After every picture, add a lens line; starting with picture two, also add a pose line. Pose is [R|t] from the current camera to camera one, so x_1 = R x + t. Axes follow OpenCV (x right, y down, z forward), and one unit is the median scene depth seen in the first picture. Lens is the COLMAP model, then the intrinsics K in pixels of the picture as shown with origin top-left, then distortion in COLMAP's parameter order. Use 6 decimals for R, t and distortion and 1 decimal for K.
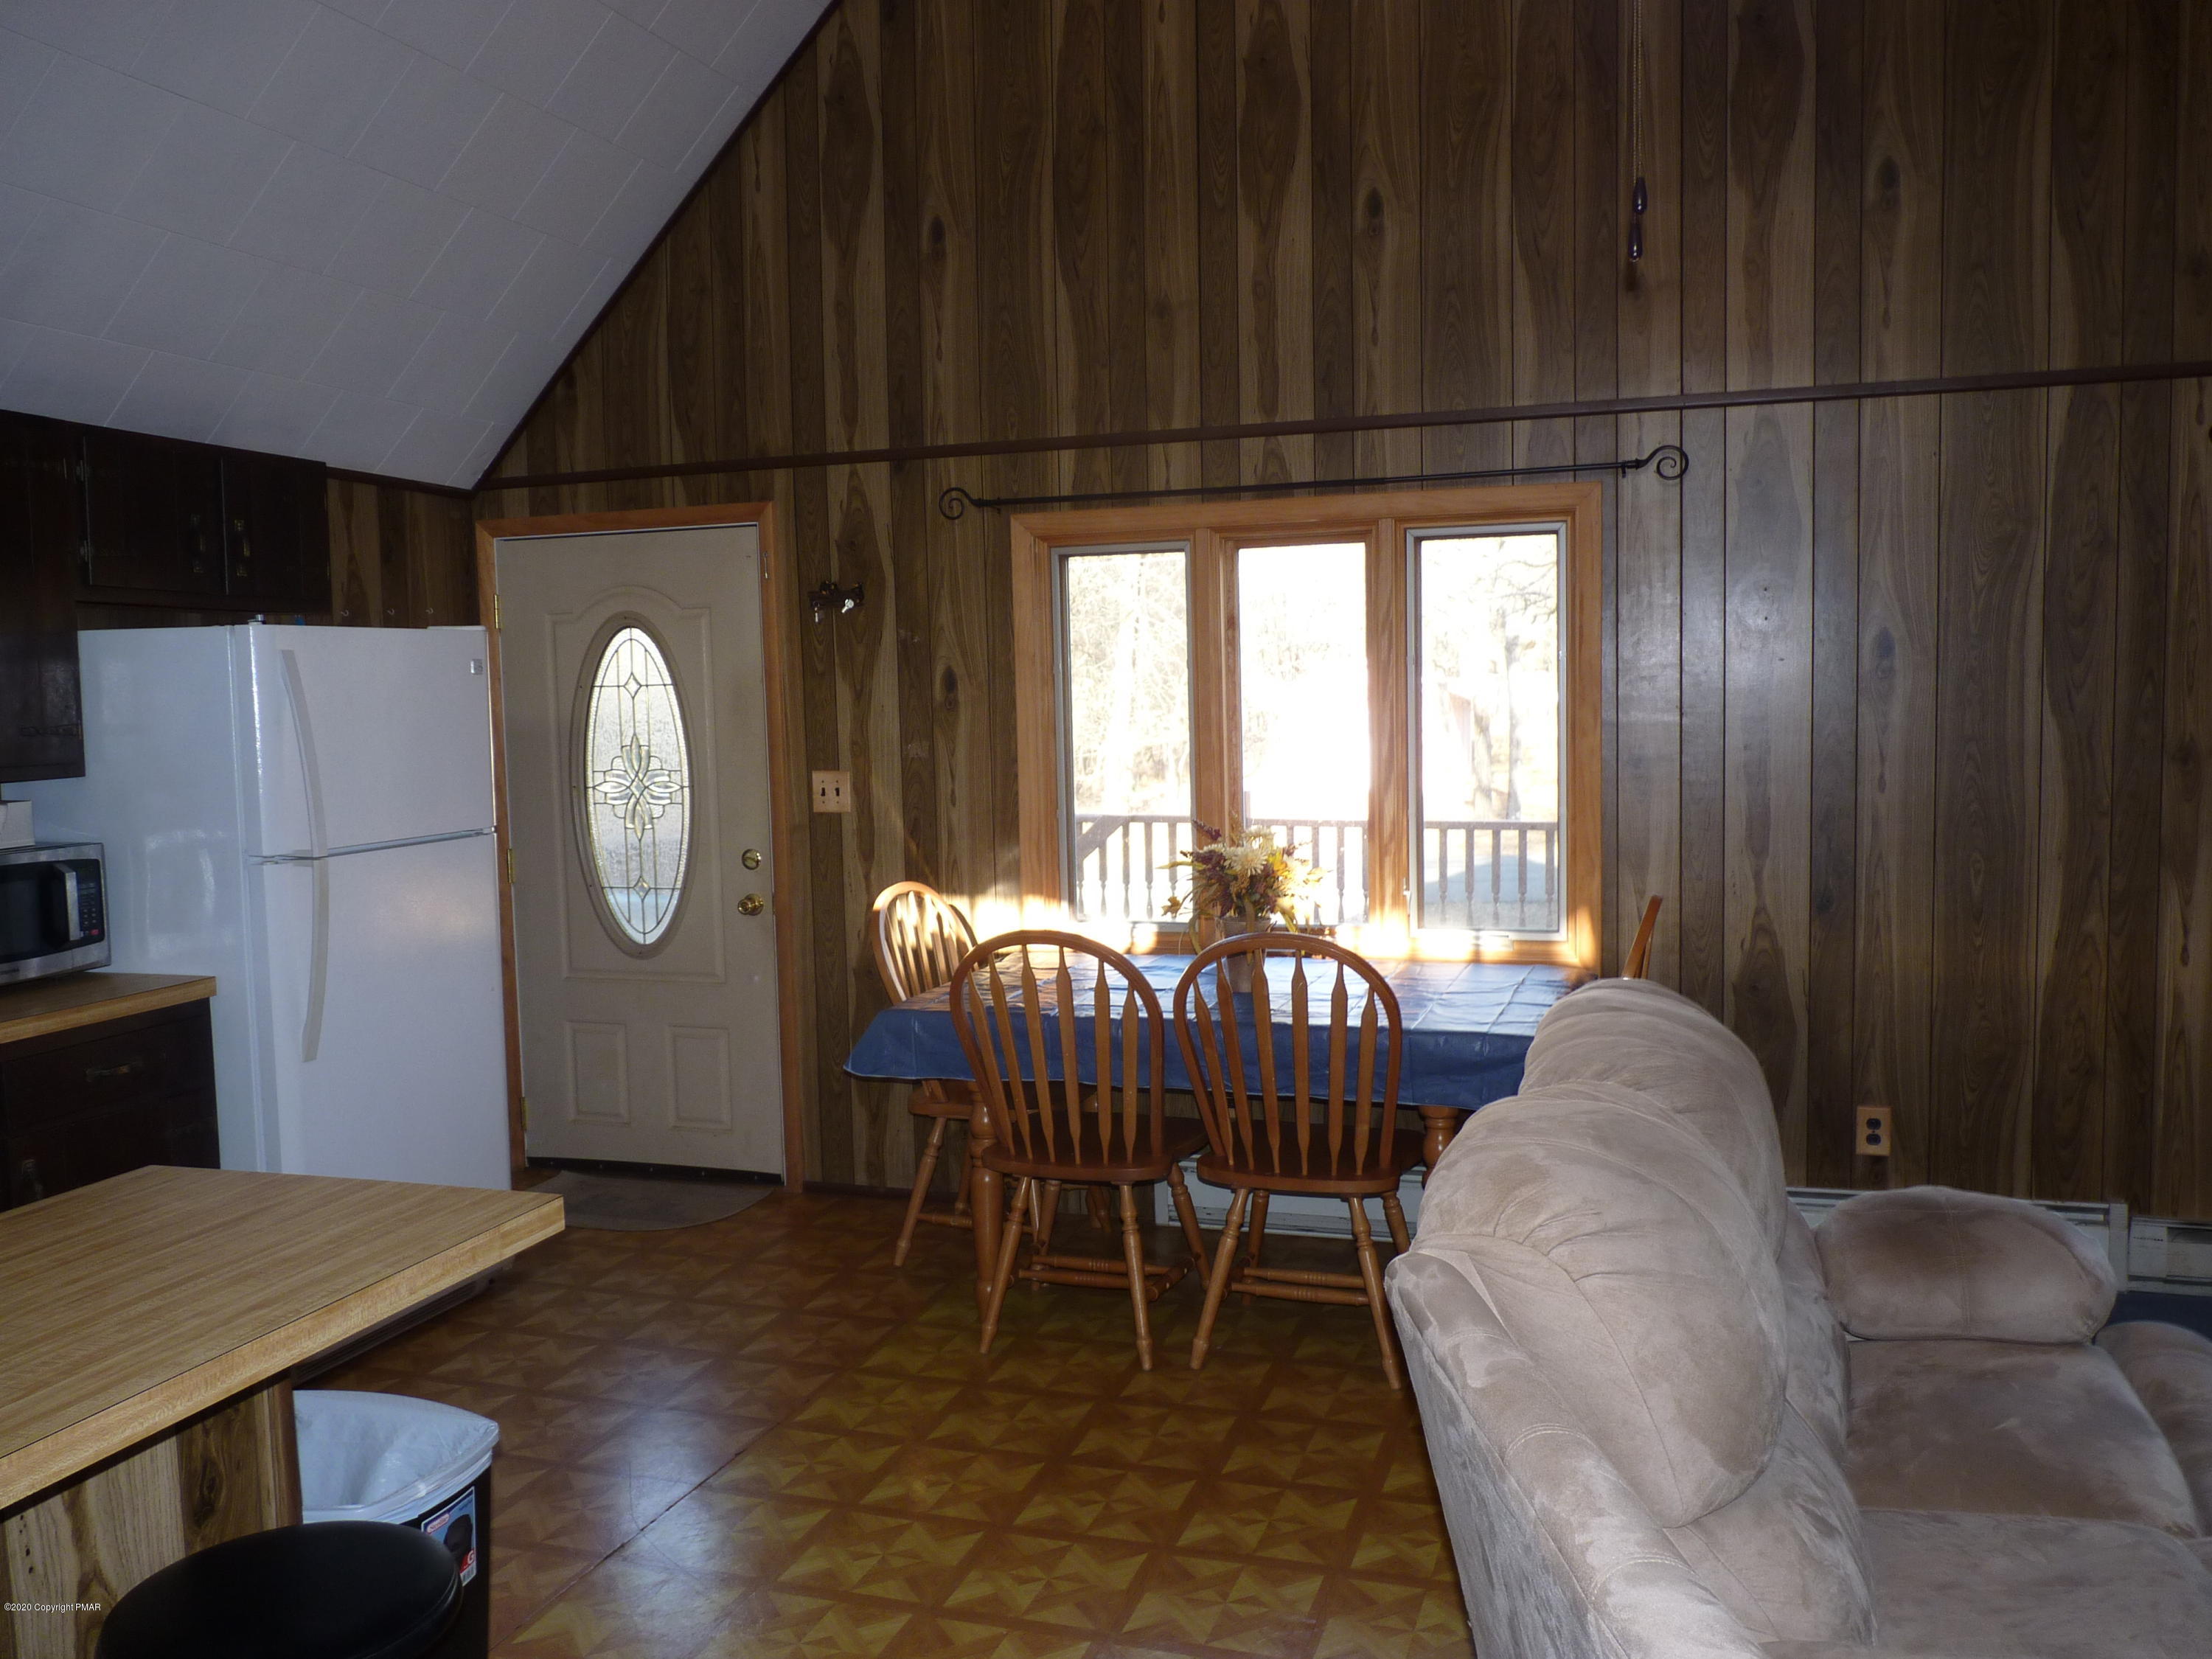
lens RADIAL K [[1771.6, 0, 1108.5], [0, 1771.6, 829.4], [0, 0, 1]] dist [-0.013889, -0.007453]
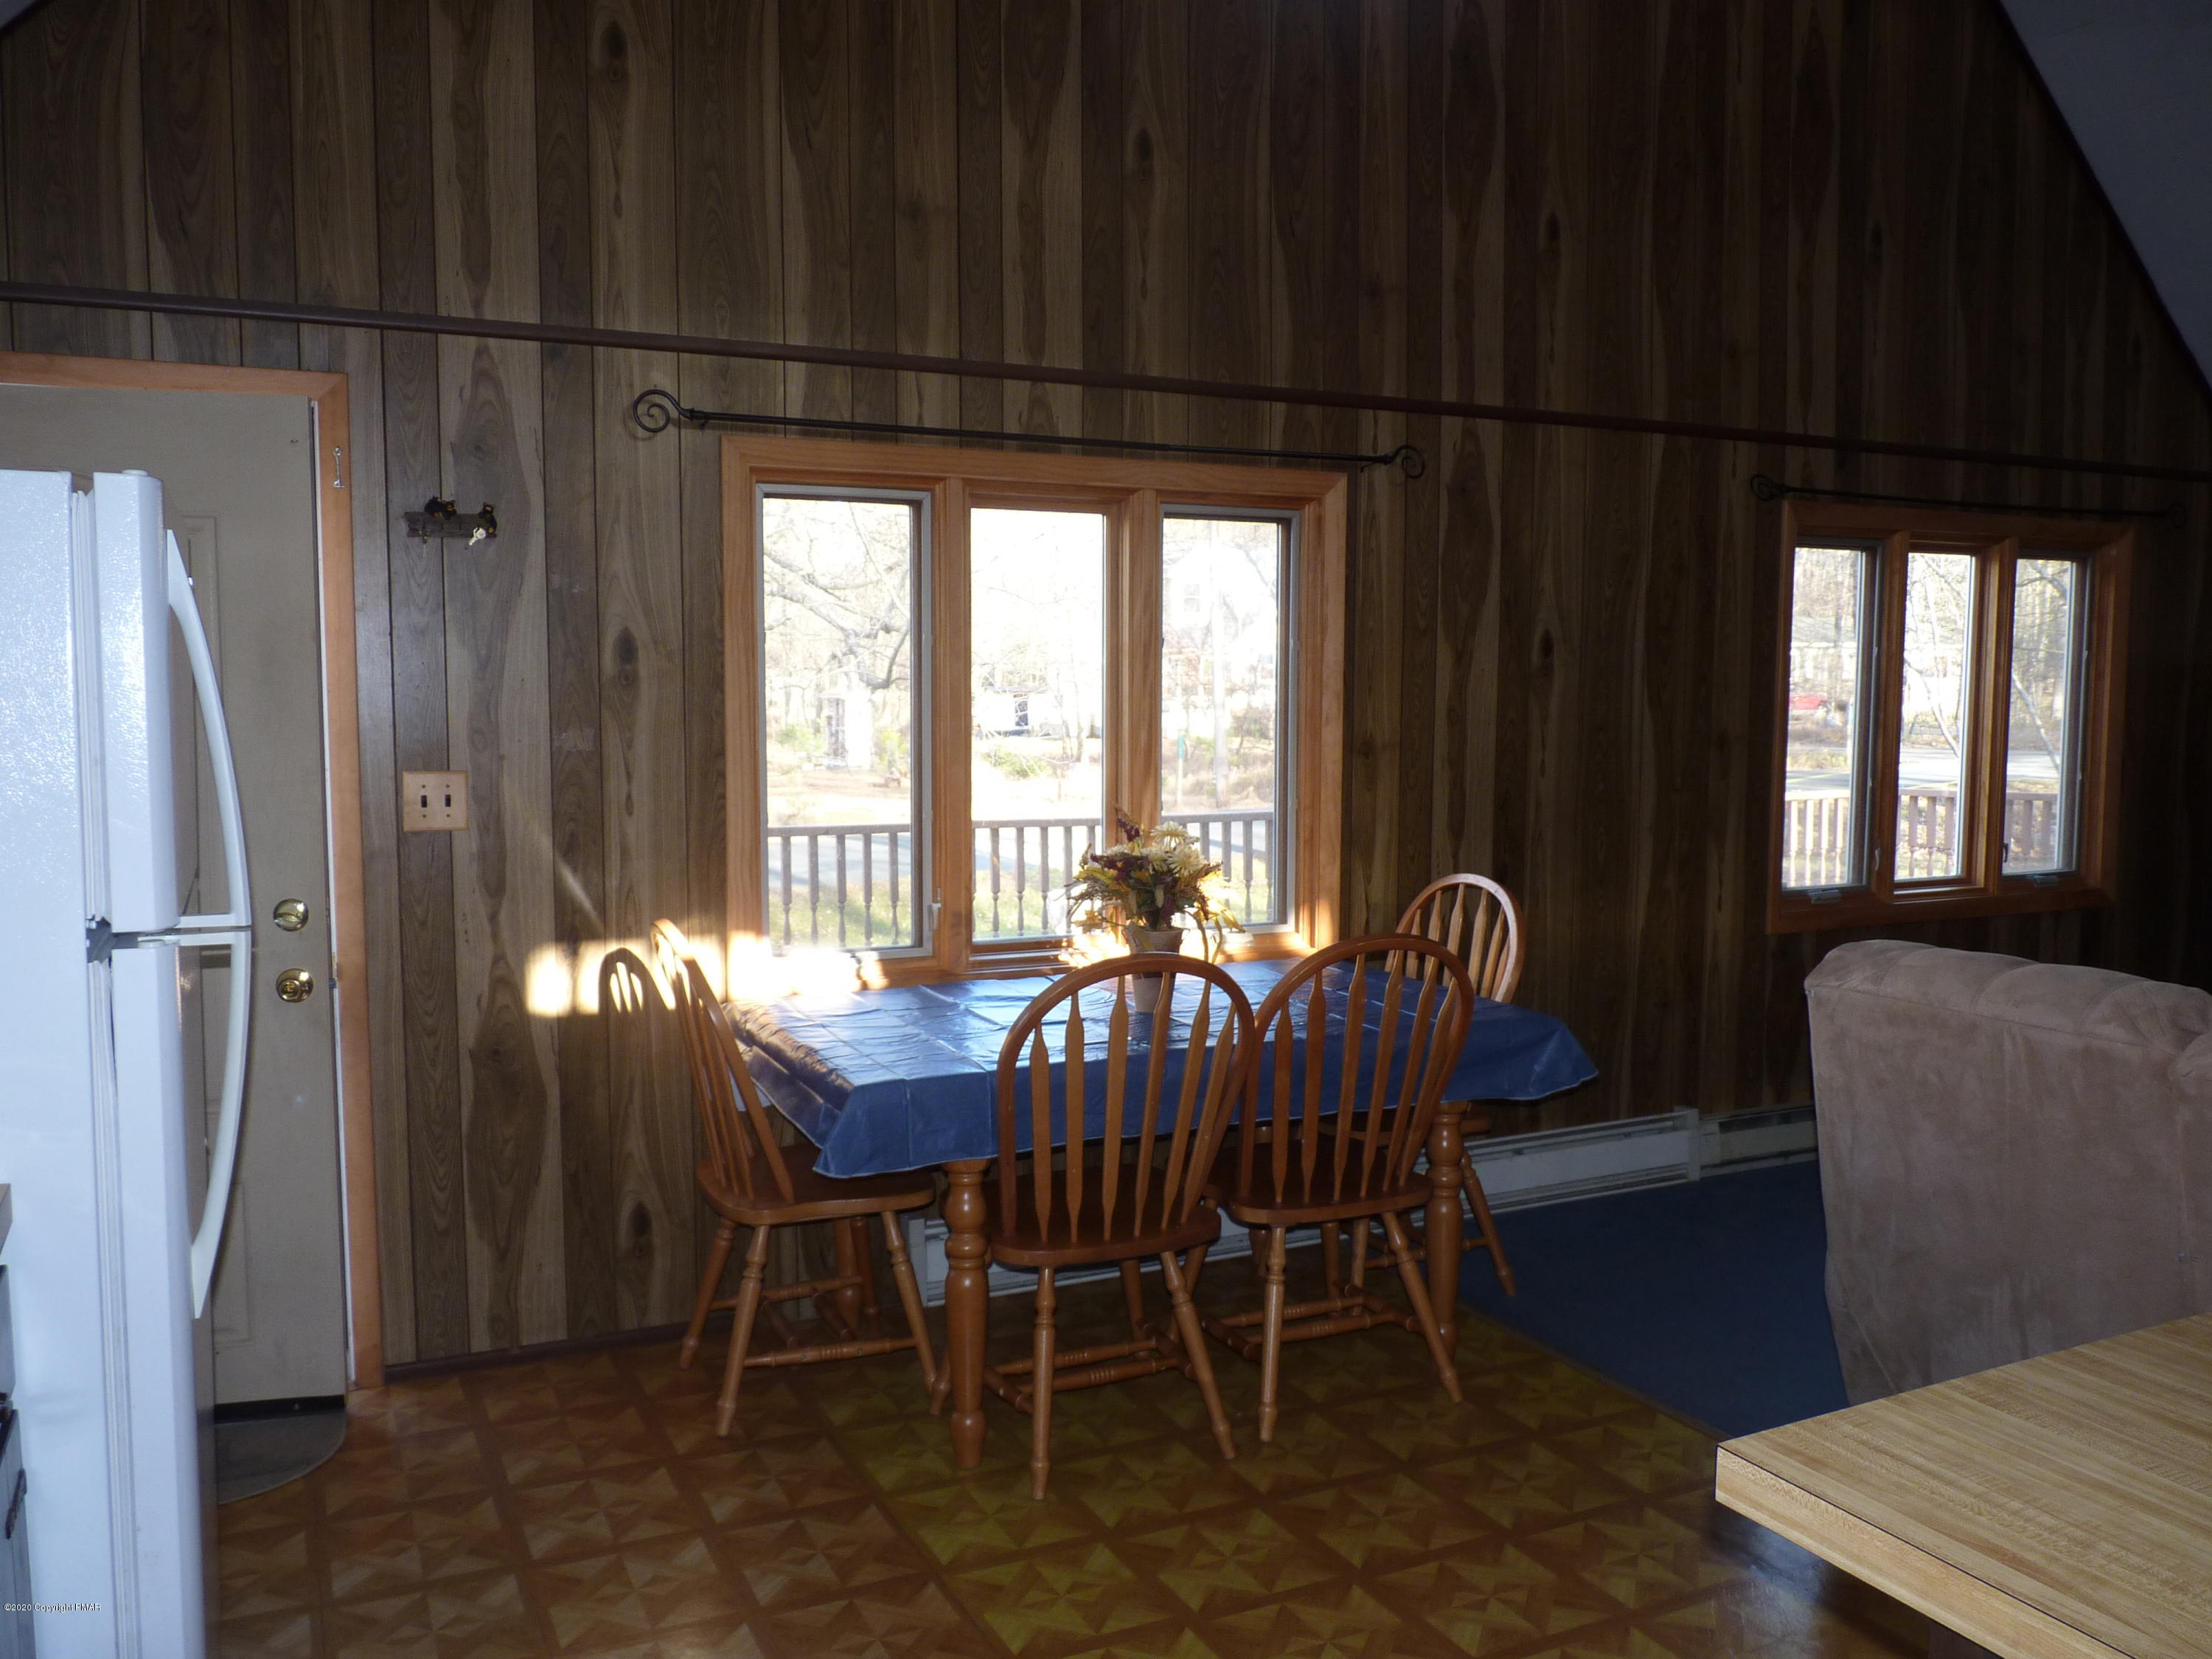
lens RADIAL K [[1770.6, 0, 1153.6], [0, 1770.6, 830.8], [0, 0, 1]] dist [-0.020746, -0.000730]
pose [[0.719923, -0.034106, 0.693215, -0.474527], [0.038289, 0.999223, 0.009397, -0.005582], [-0.692997, 0.019777, 0.720669, 0.327678]]
